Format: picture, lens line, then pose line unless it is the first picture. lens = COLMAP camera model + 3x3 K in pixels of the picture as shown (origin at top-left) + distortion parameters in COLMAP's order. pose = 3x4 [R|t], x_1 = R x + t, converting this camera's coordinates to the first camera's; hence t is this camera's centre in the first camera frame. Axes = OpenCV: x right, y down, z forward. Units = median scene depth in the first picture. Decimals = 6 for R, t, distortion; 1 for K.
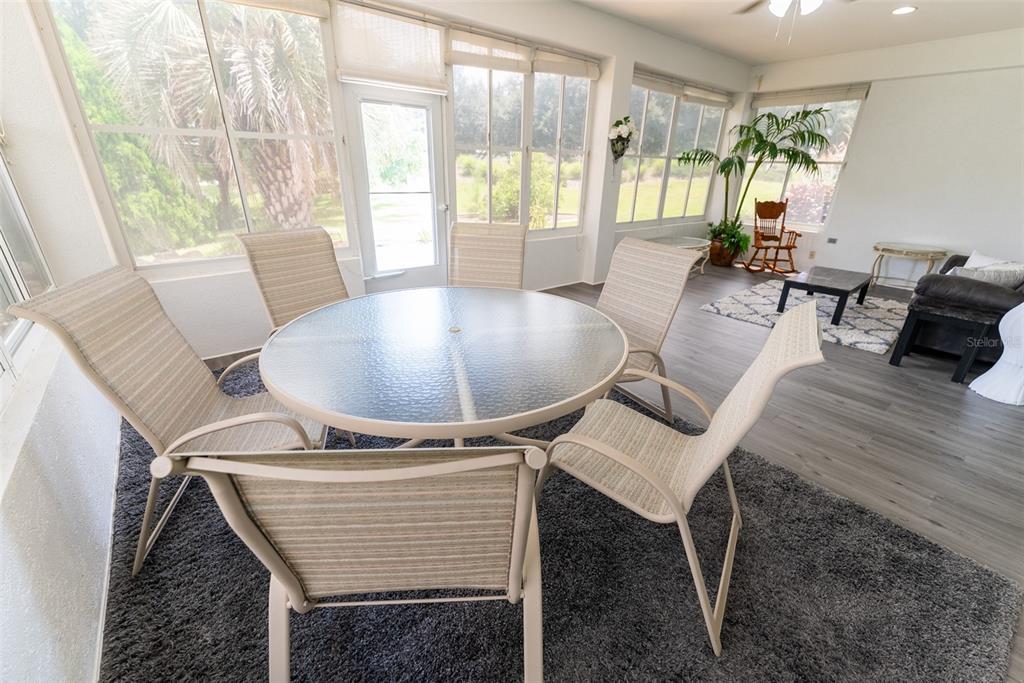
lens RADIAL K [[410.7, 0, 513.2], [0, 410.7, 343.7], [0, 0, 1]] dist [-0.002398, -0.001219]
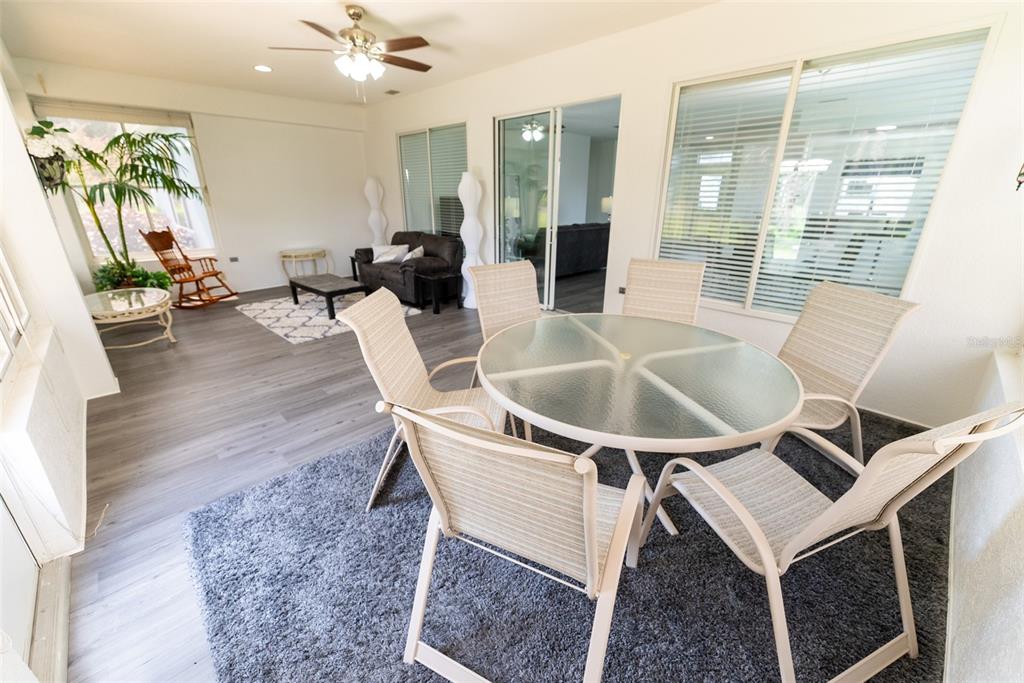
lens RADIAL K [[410.7, 0, 513.6], [0, 410.7, 344.3], [0, 0, 1]] dist [-0.002398, -0.001219]
pose [[-0.087099, -0.364082, 0.927285, -0.354586], [0.389140, 0.844434, 0.368104, -0.176509], [-0.917051, 0.392906, 0.068129, 0.351440]]
